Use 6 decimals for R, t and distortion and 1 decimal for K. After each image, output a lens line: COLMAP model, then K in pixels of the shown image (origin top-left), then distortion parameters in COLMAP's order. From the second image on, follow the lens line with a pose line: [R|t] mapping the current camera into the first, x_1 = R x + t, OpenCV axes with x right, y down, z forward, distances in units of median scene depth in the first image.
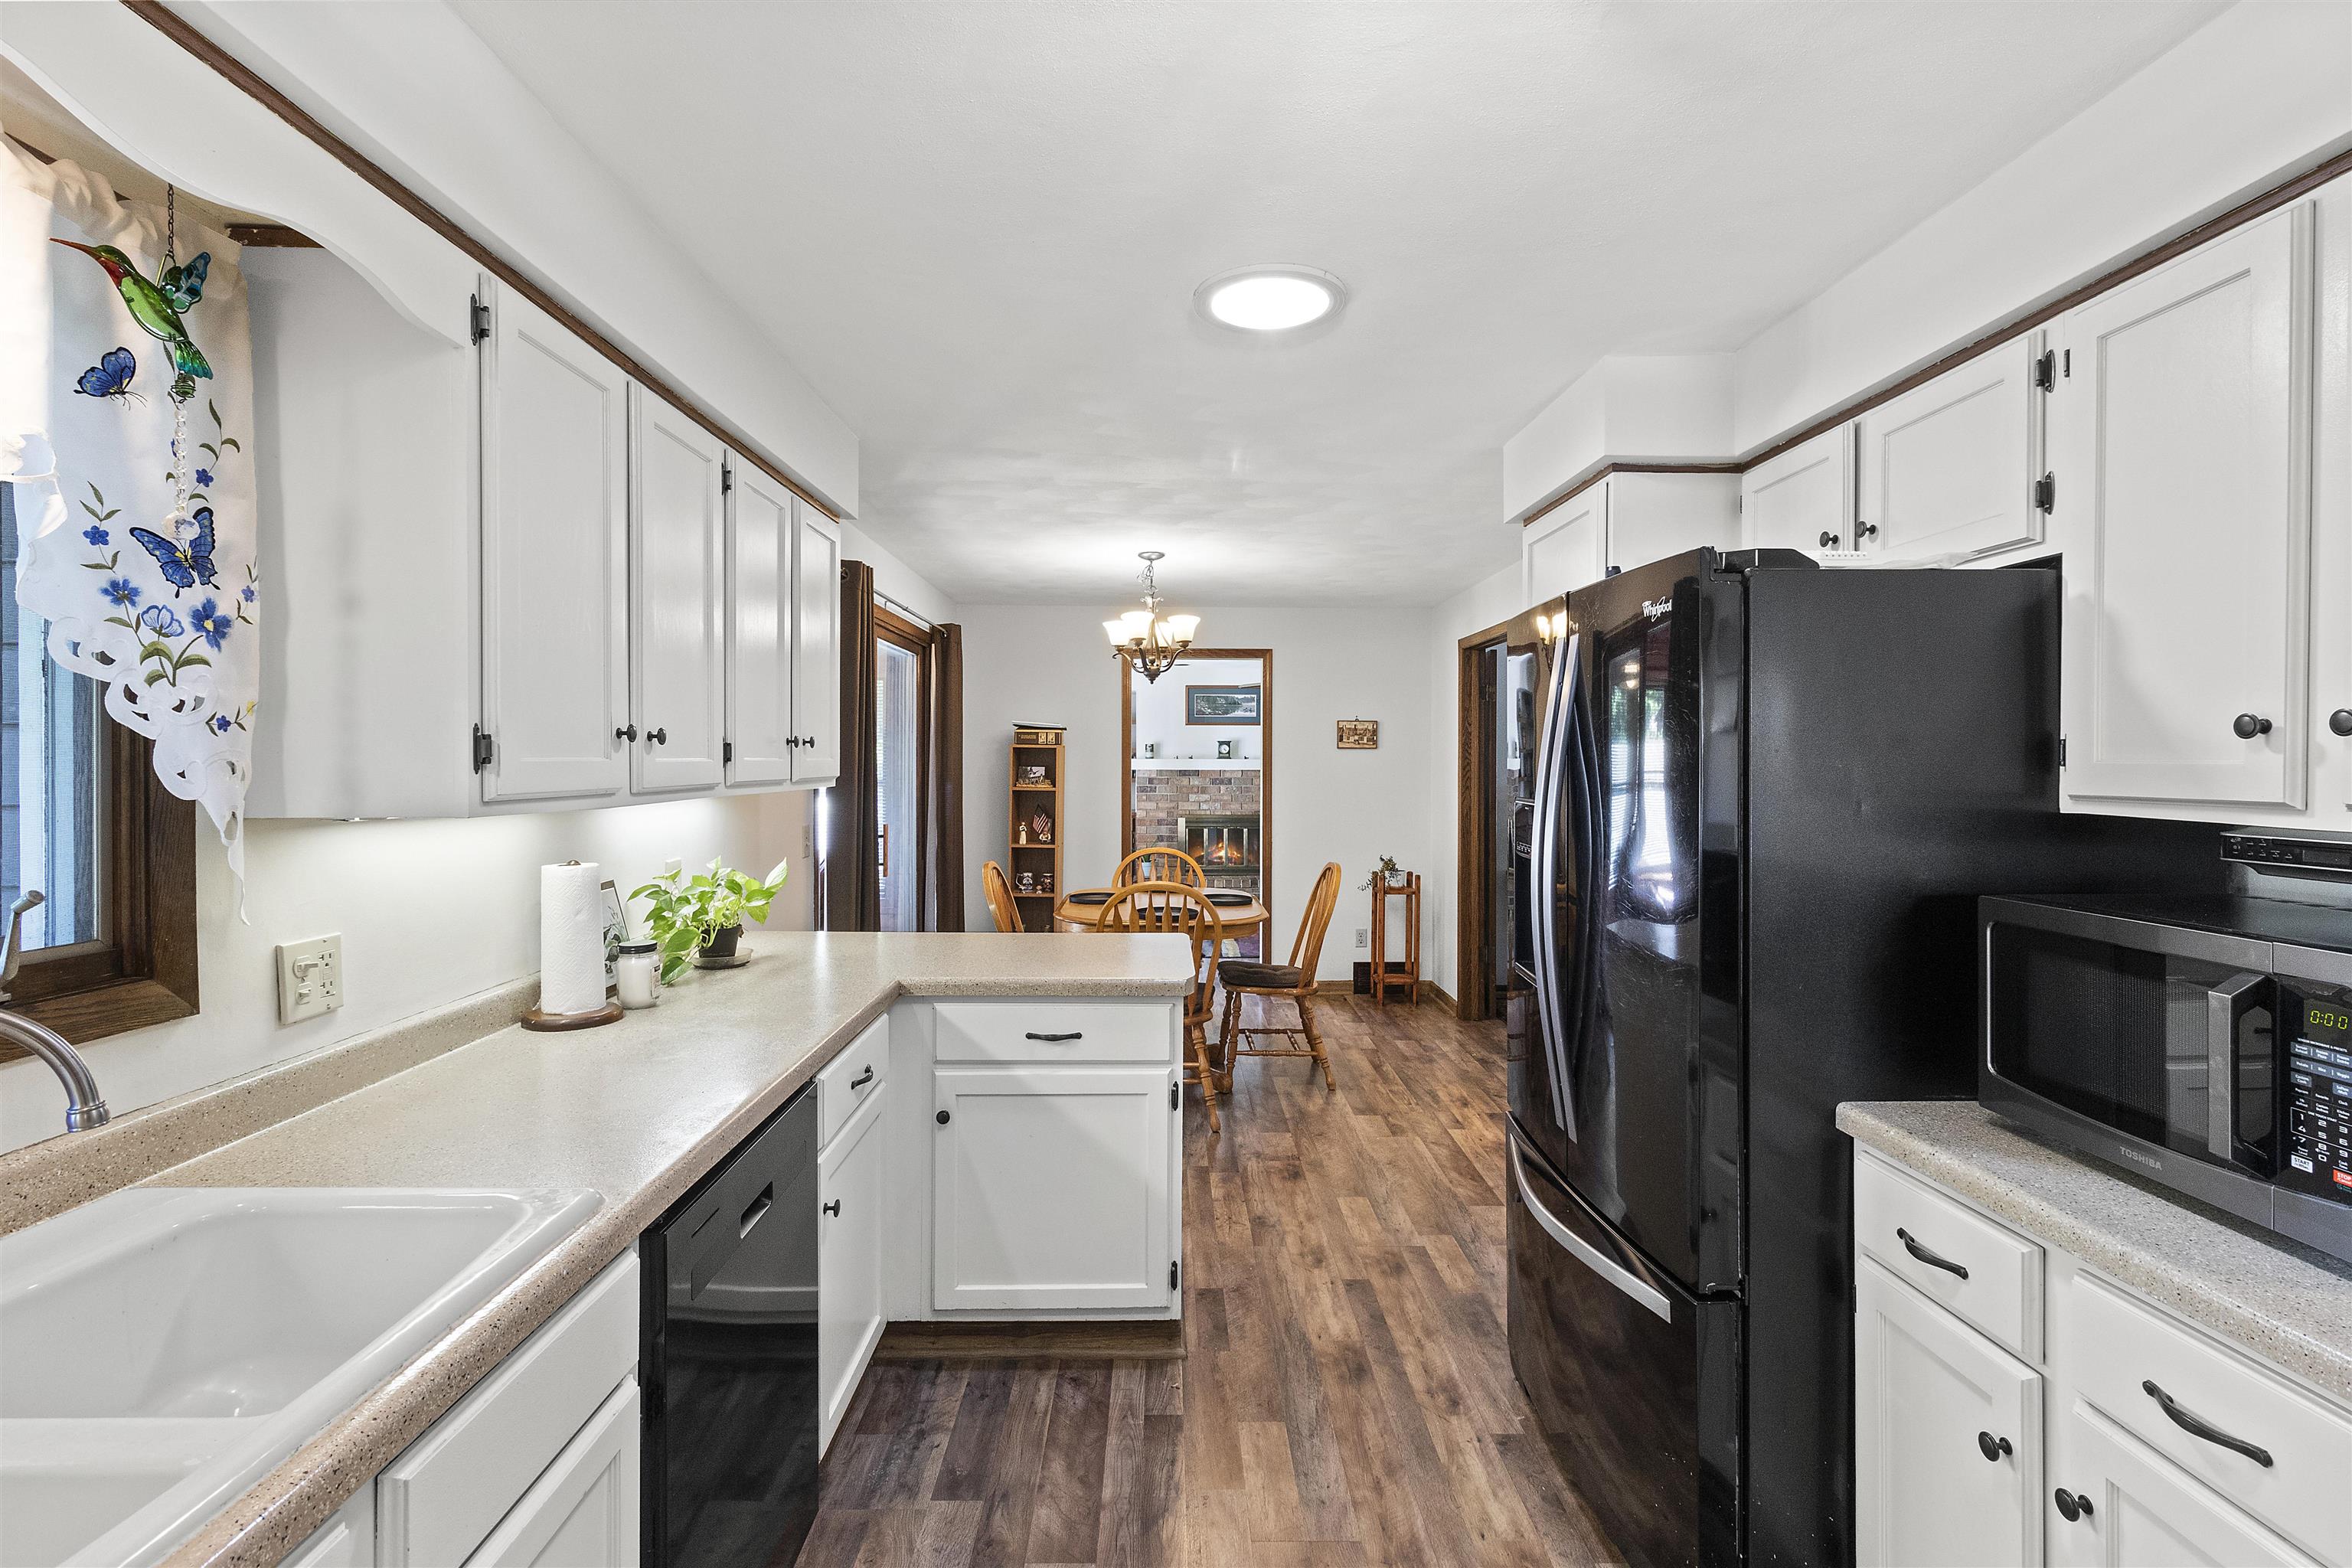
lens RADIAL K [[1090.5, 0, 1177.4], [0, 1090.5, 764.6], [0, 0, 1]] dist [-0.000271, 0.000608]
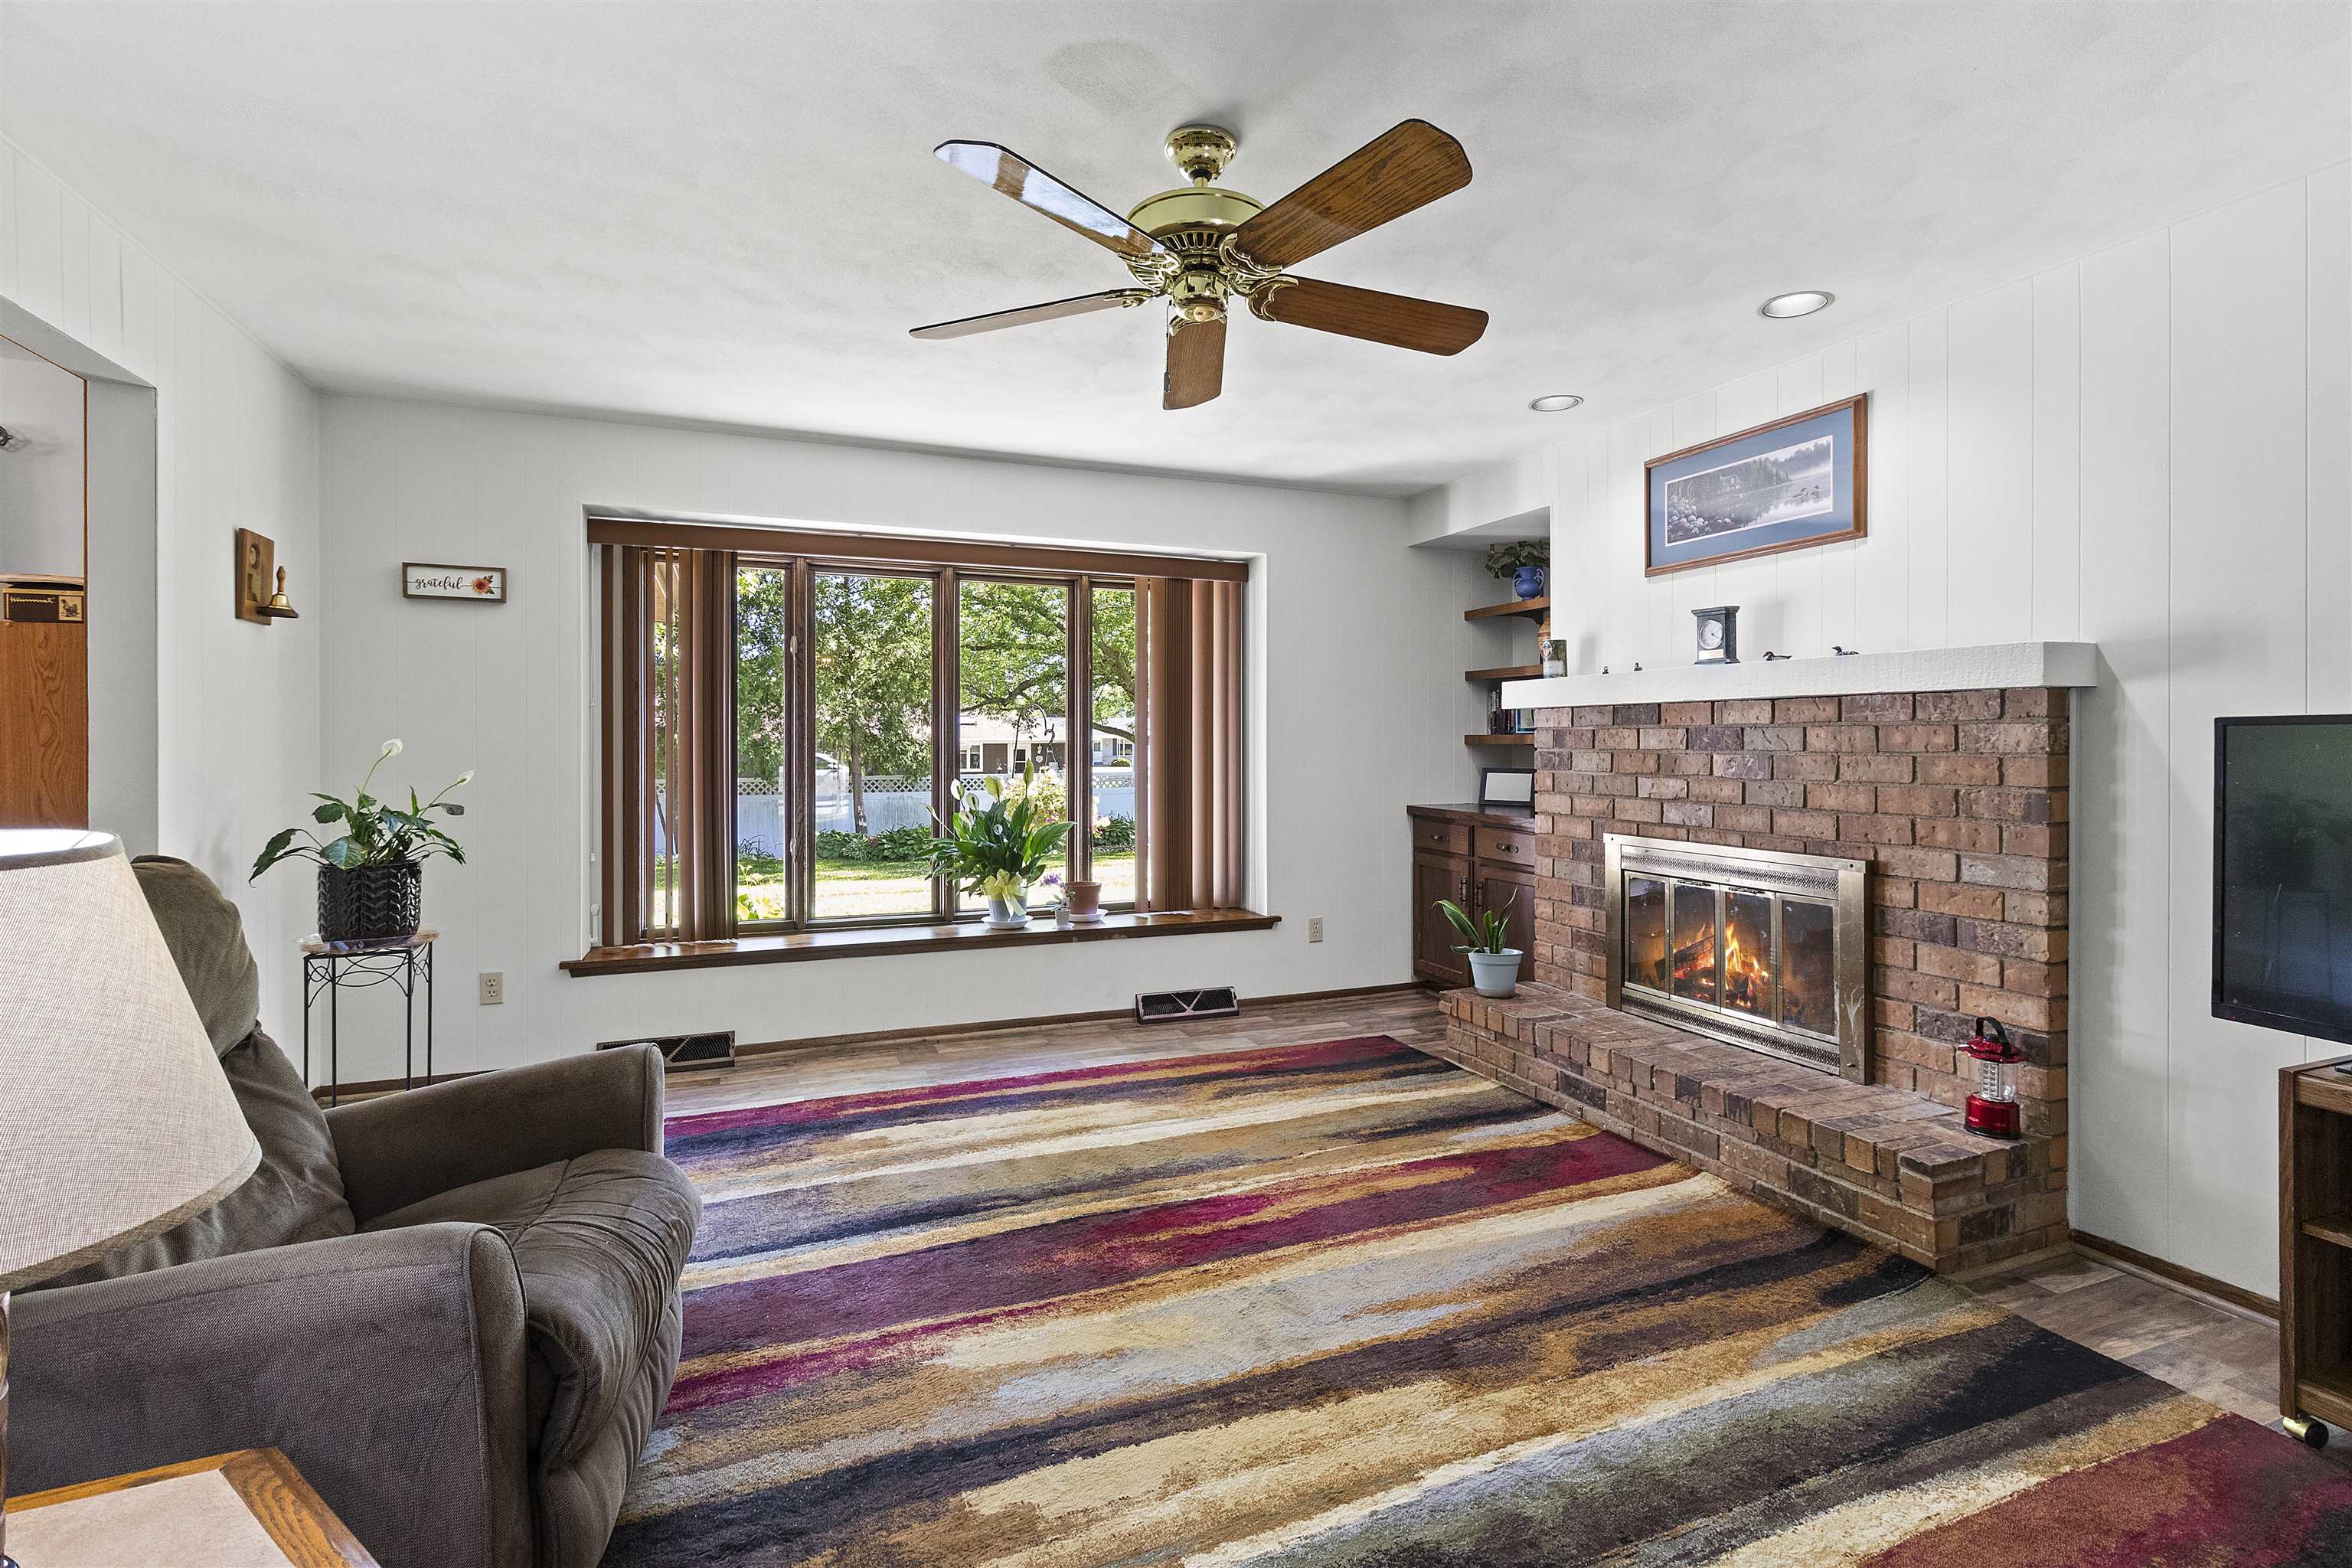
lens RADIAL K [[1090.5, 0, 1185.0], [0, 1090.5, 747.1], [0, 0, 1]] dist [-0.000271, 0.000608]
pose [[0.362819, 0.001658, -0.931858, 1.167791], [-0.003597, 0.999993, 0.000378, 0.077377], [0.931853, 0.003215, 0.362822, 3.119483]]
